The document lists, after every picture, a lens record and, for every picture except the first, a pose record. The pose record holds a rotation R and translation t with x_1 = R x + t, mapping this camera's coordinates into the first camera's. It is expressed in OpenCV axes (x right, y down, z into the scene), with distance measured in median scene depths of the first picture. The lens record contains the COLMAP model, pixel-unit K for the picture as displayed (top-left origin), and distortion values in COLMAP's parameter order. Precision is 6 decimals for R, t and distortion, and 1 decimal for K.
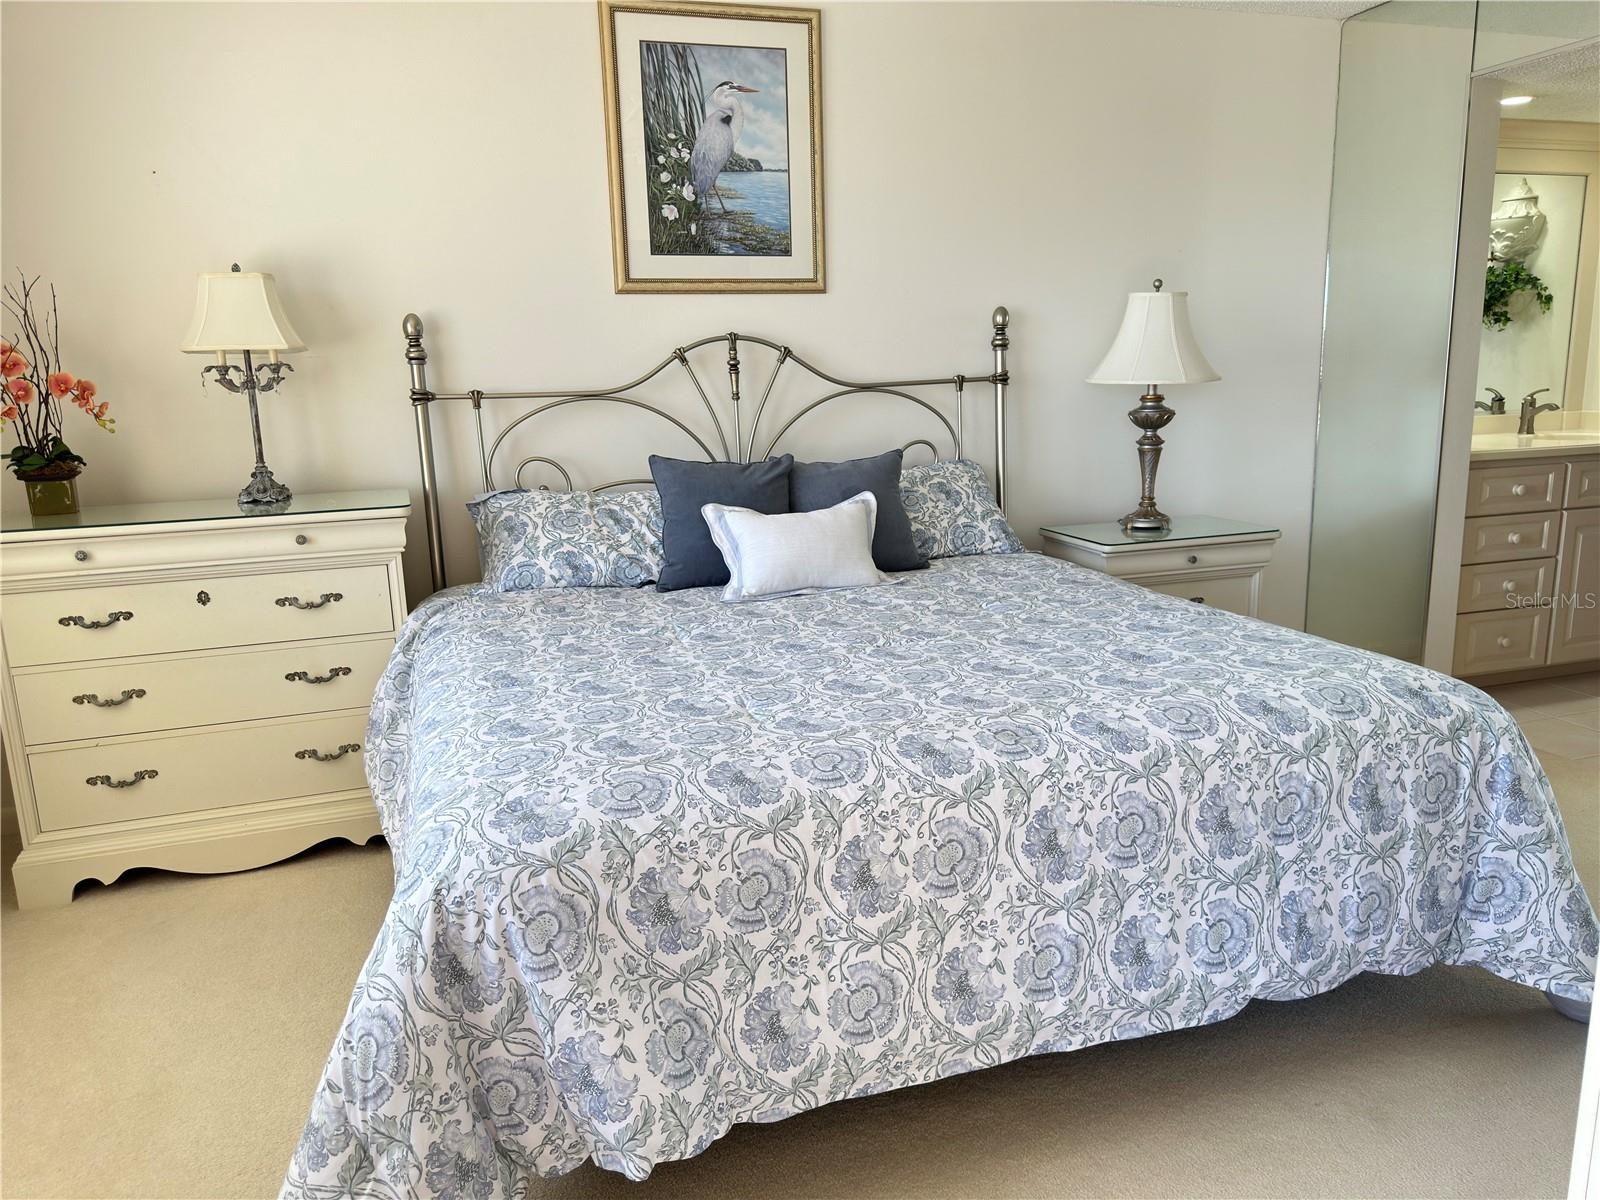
lens RADIAL K [[1128.1, 0, 800.0], [0, 1128.1, 600.0], [0, 0, 1]] dist [0.069576, -0.158722]
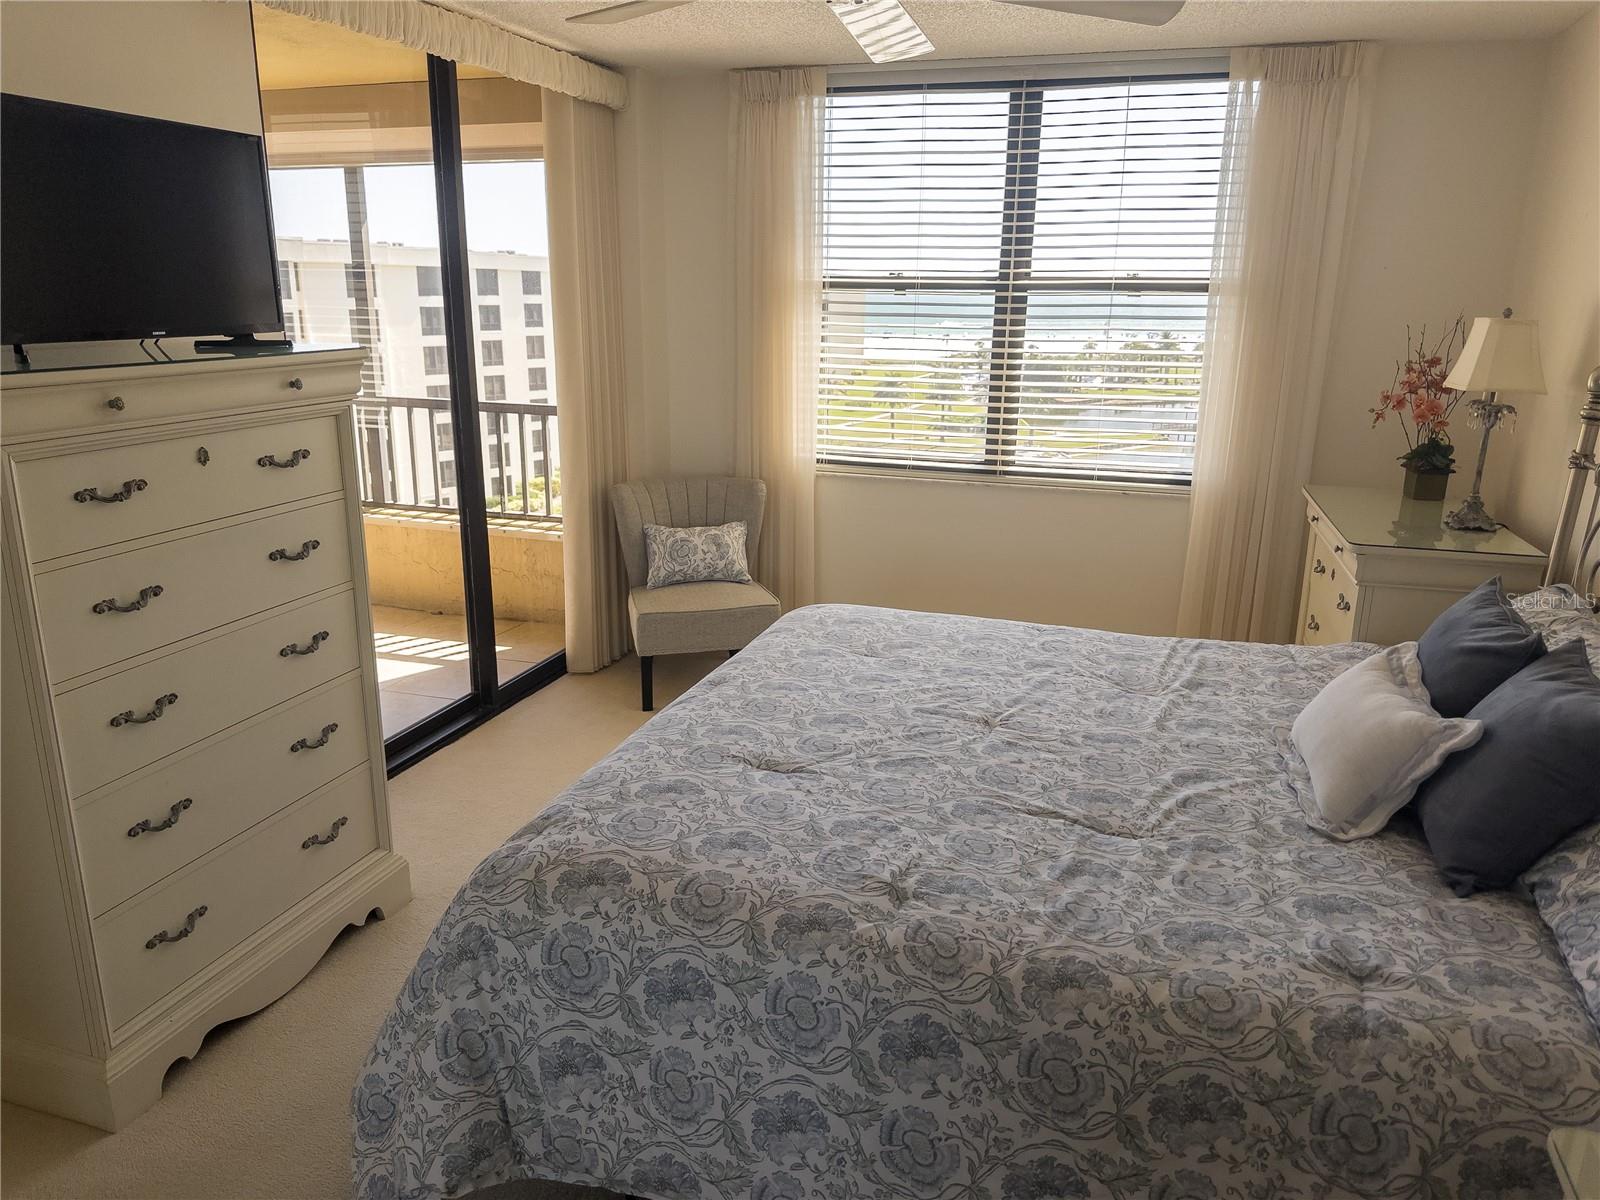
lens RADIAL K [[1122.7, 0, 801.6], [0, 1122.7, 593.1], [0, 0, 1]] dist [0.061981, -0.052667]
pose [[-0.587786, 0.229215, -0.775866, 0.661927], [-0.154704, 0.909481, 0.385890, -0.308447], [0.794087, 0.346850, -0.499120, 0.941622]]
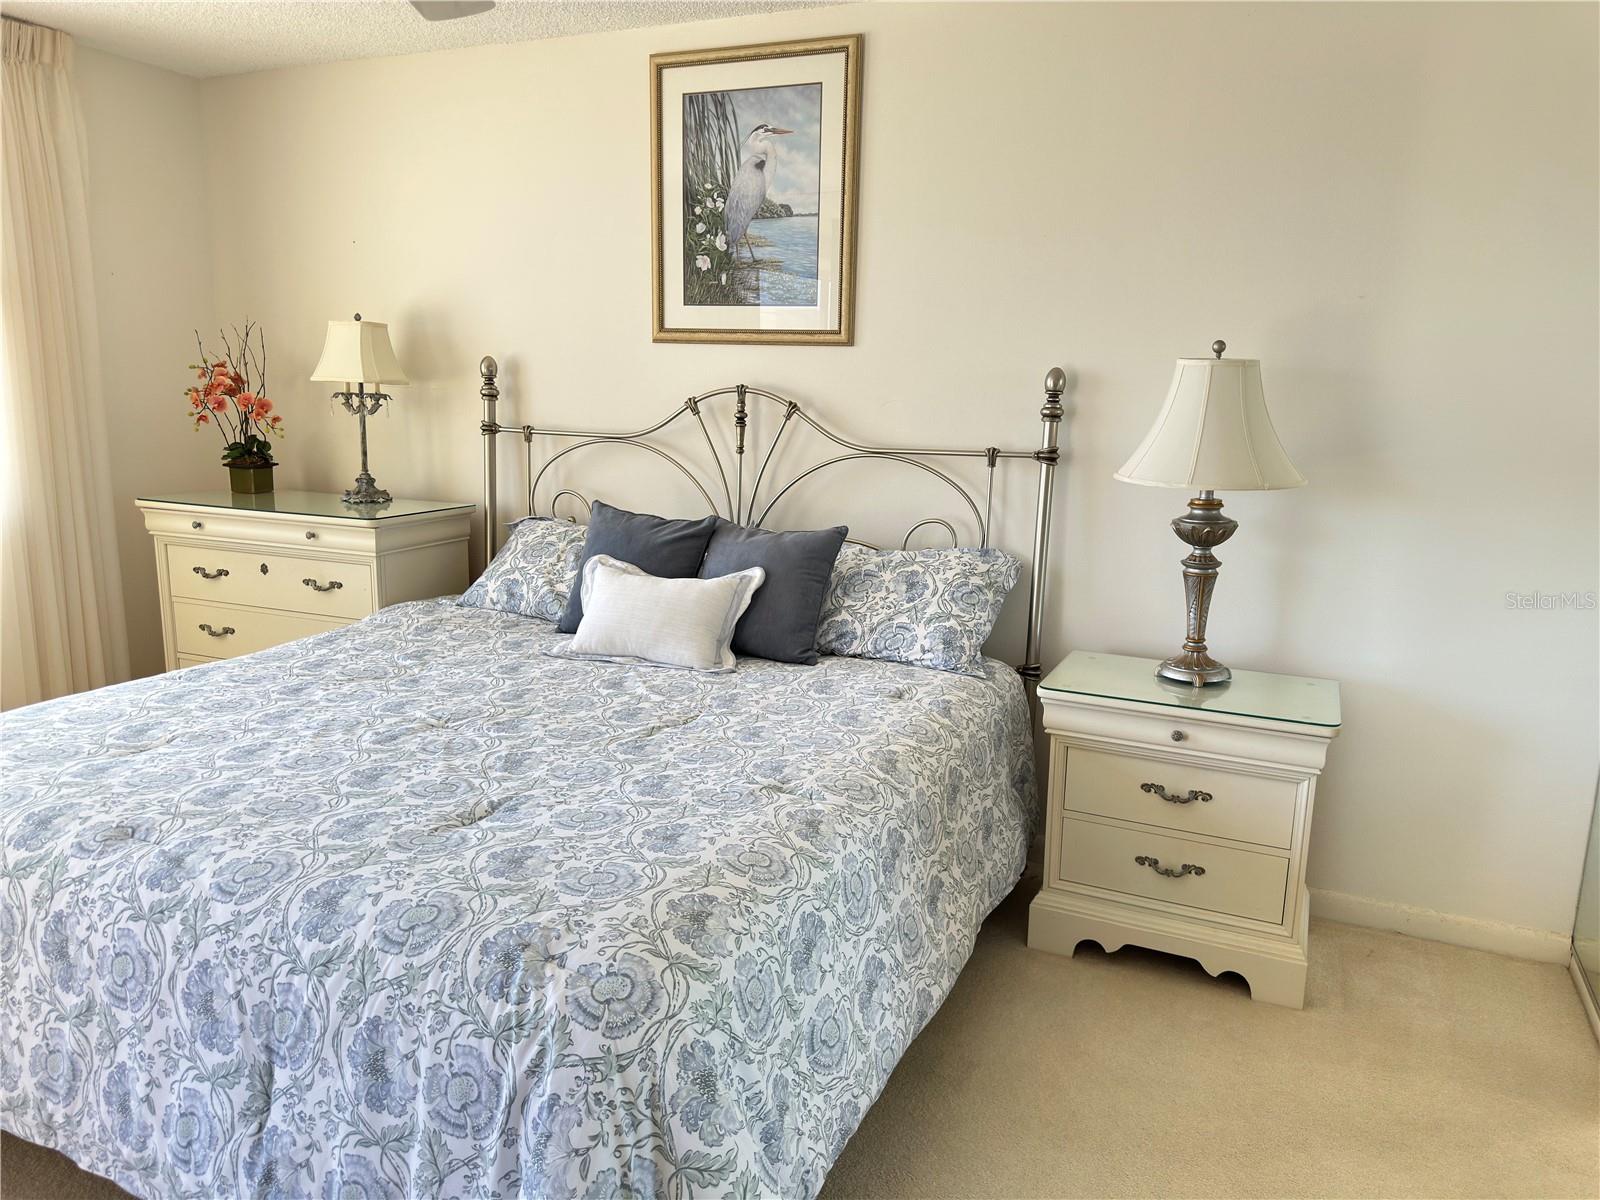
lens RADIAL K [[1122.7, 0, 801.6], [0, 1122.7, 593.1], [0, 0, 1]] dist [0.061981, -0.052667]
pose [[0.749218, 0.170067, -0.640116, 0.636224], [-0.176405, 0.982800, 0.054641, -0.125637], [0.638399, 0.071982, 0.766332, 0.315876]]
